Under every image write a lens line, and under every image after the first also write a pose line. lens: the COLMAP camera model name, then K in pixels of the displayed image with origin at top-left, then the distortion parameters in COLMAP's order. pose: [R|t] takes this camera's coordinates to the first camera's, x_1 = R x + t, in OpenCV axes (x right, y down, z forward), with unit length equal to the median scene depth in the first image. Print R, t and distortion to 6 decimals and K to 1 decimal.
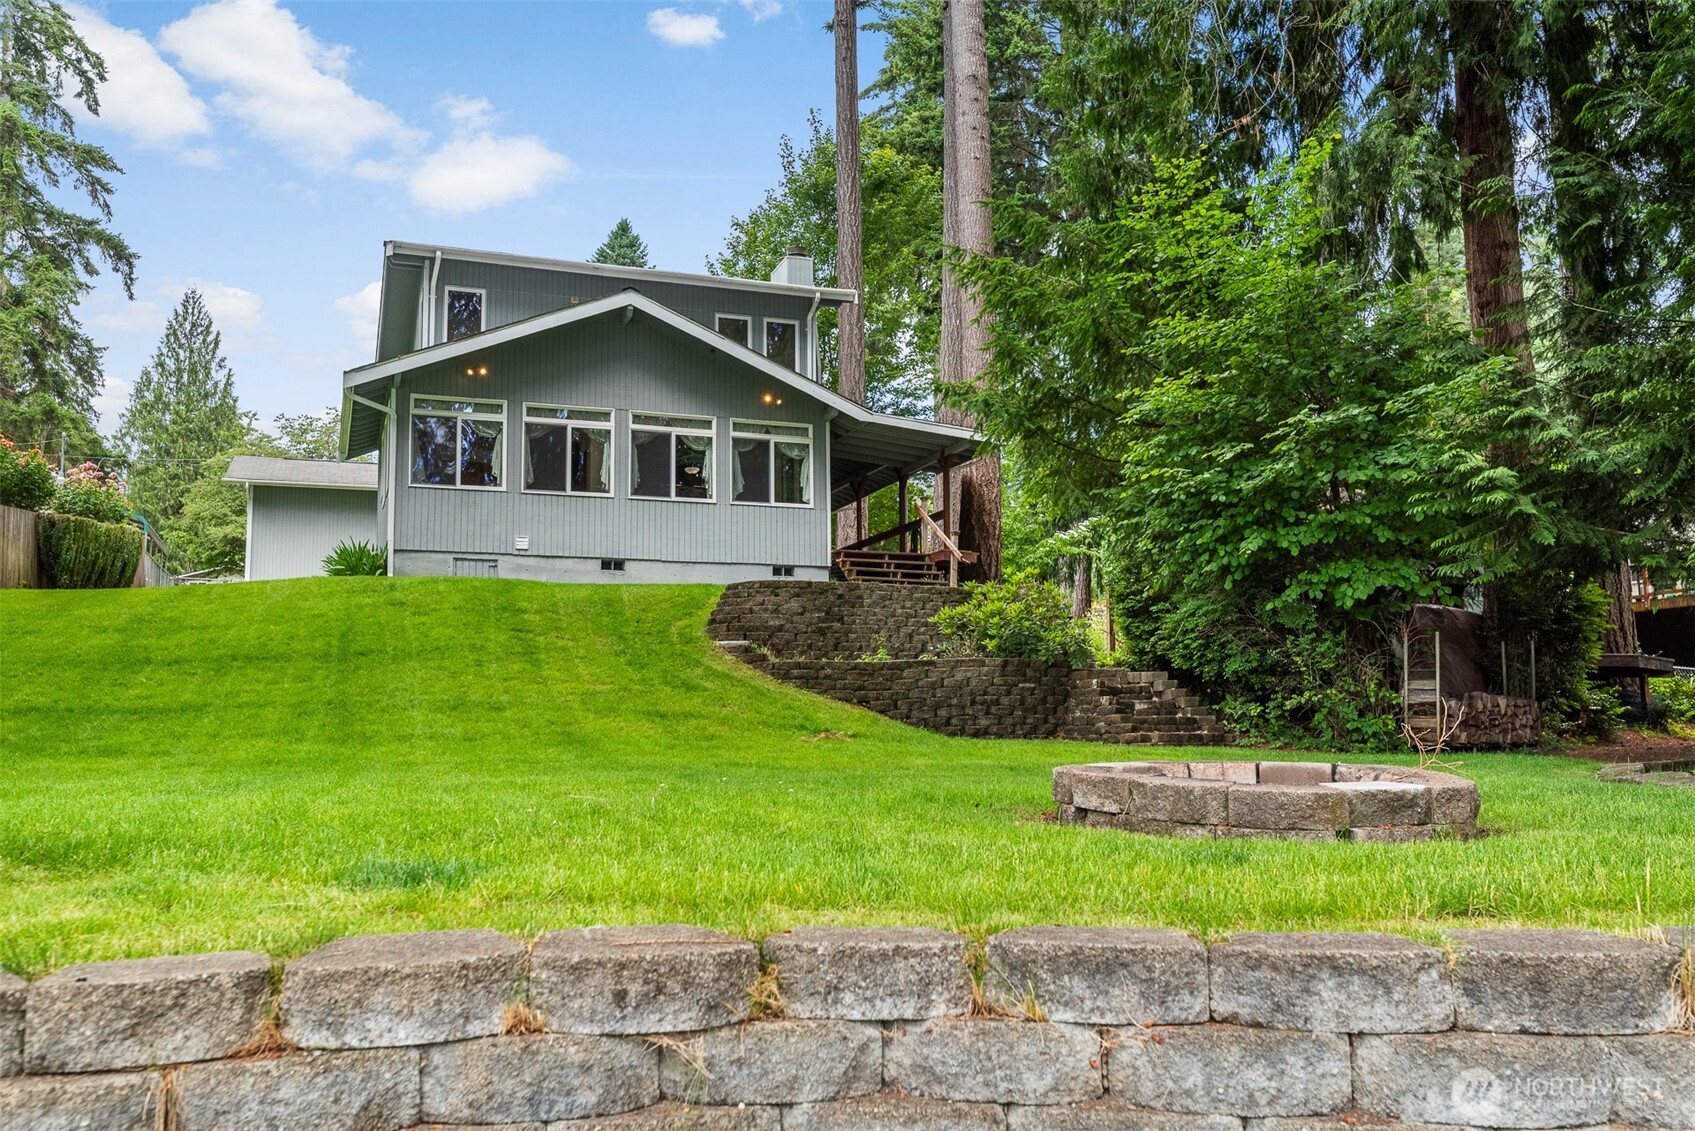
lens RADIAL K [[1405.7, 0, 845.8], [0, 1405.7, 564.6], [0, 0, 1]] dist [-0.027413, 0.005377]
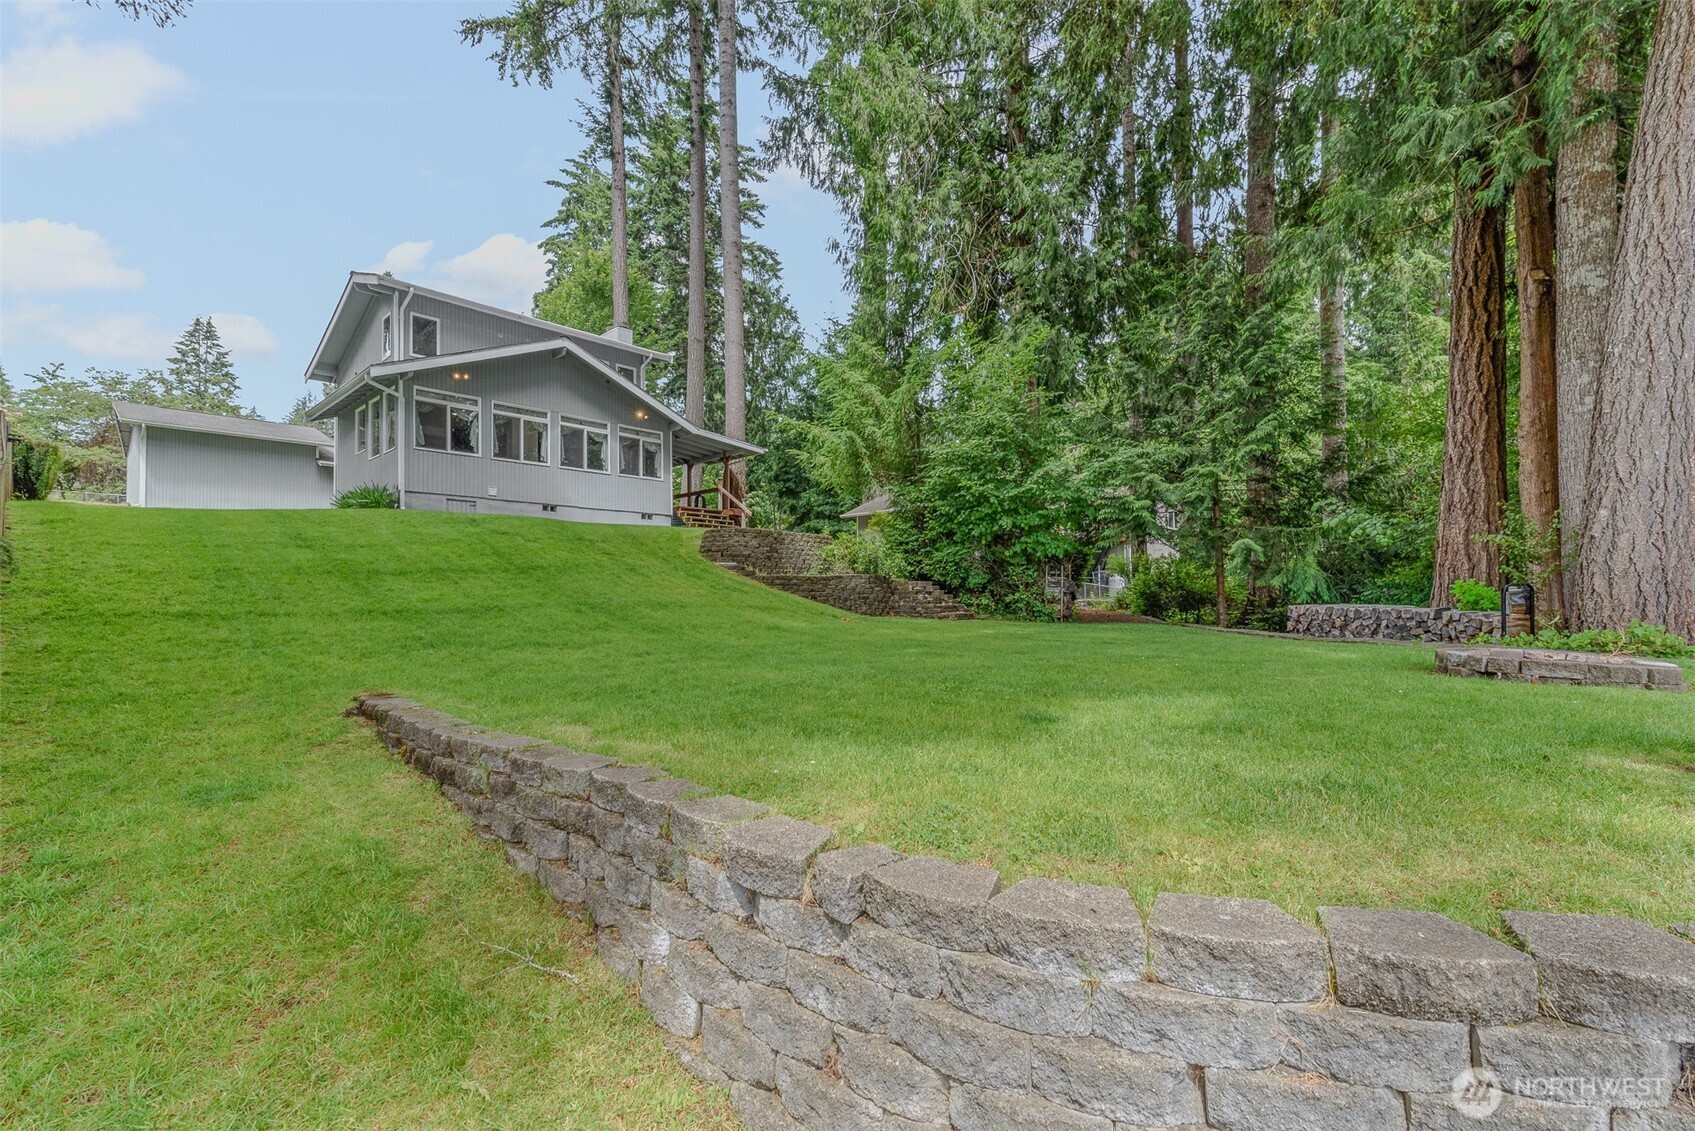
lens RADIAL K [[734.9, 0, 833.9], [0, 734.9, 559.2], [0, 0, 1]] dist [0.016328, -0.000249]
pose [[0.886981, 0.019287, 0.461403, -0.265664], [-0.051425, 0.997039, 0.057178, -0.006291], [-0.458934, -0.074444, 0.885346, 0.088125]]
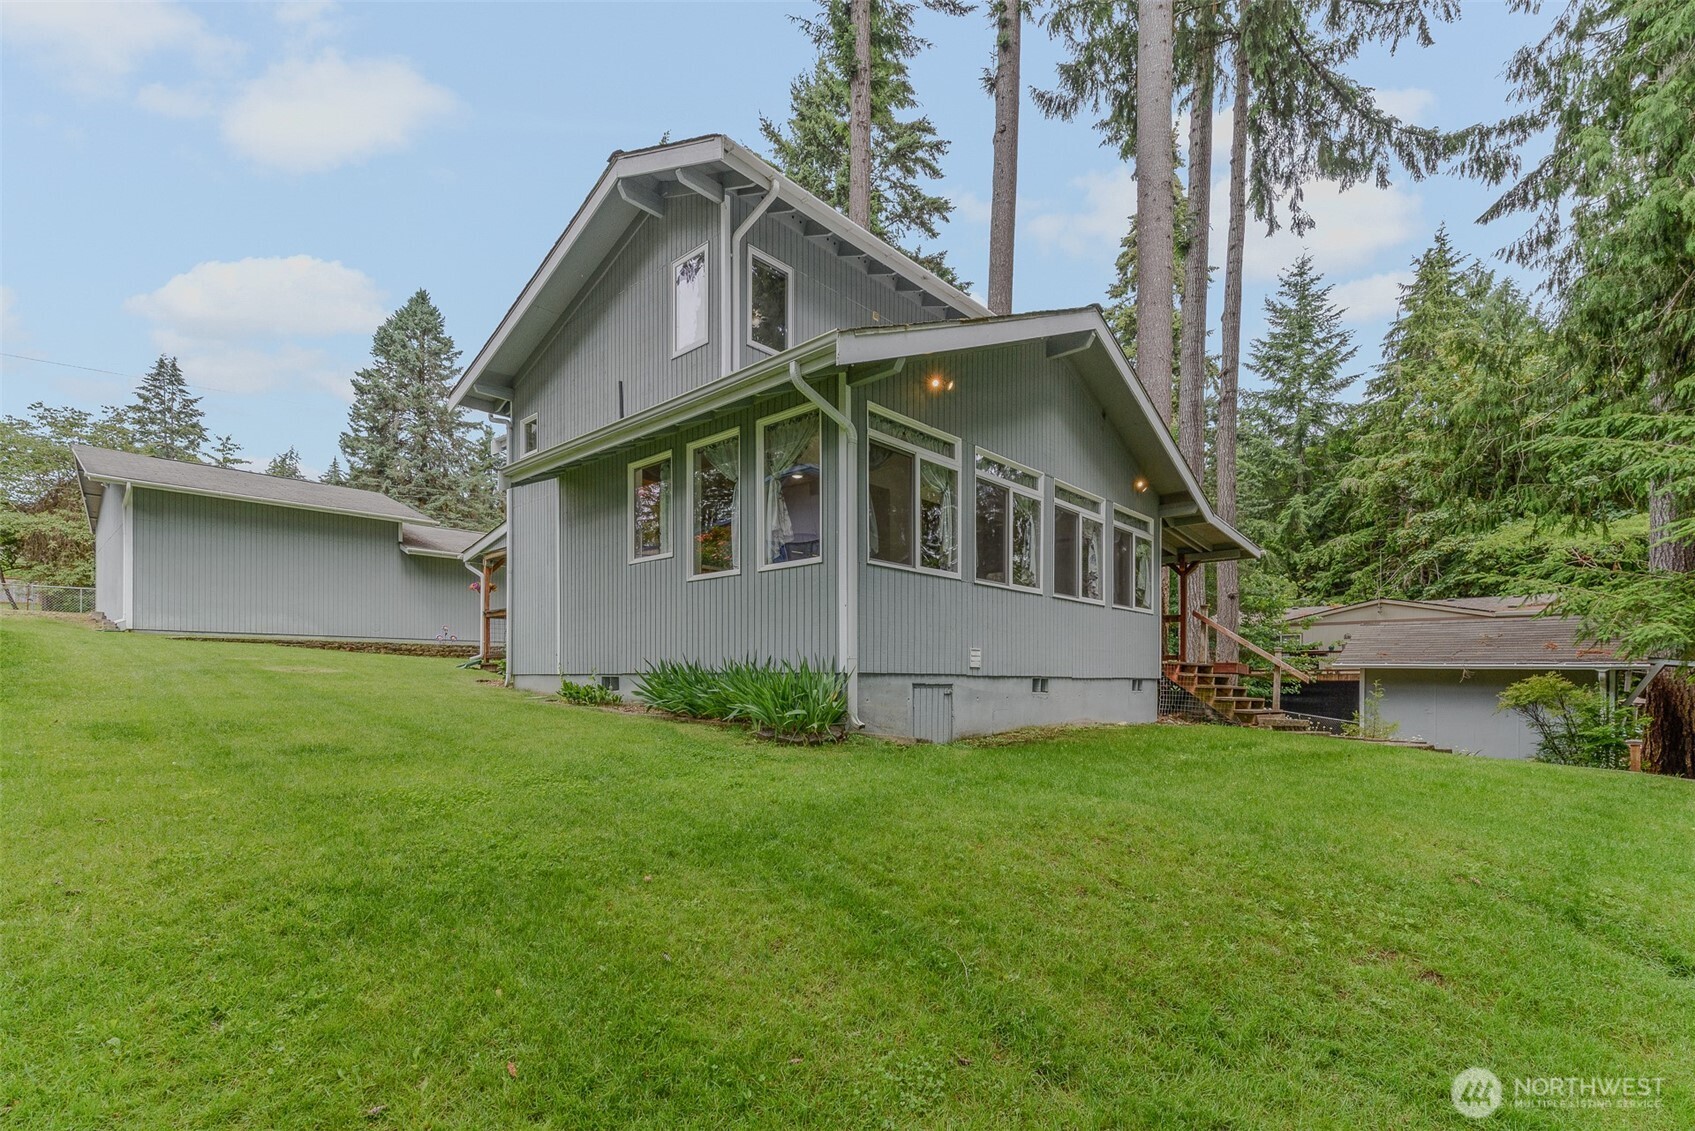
lens RADIAL K [[734.9, 0, 814.6], [0, 734.9, 657.5], [0, 0, 1]] dist [0.016328, -0.000249]
pose [[0.877859, 0.016169, 0.478646, -0.460004], [-0.068369, 0.993425, 0.091833, -0.041750], [-0.474013, -0.113341, 0.873192, 0.711950]]
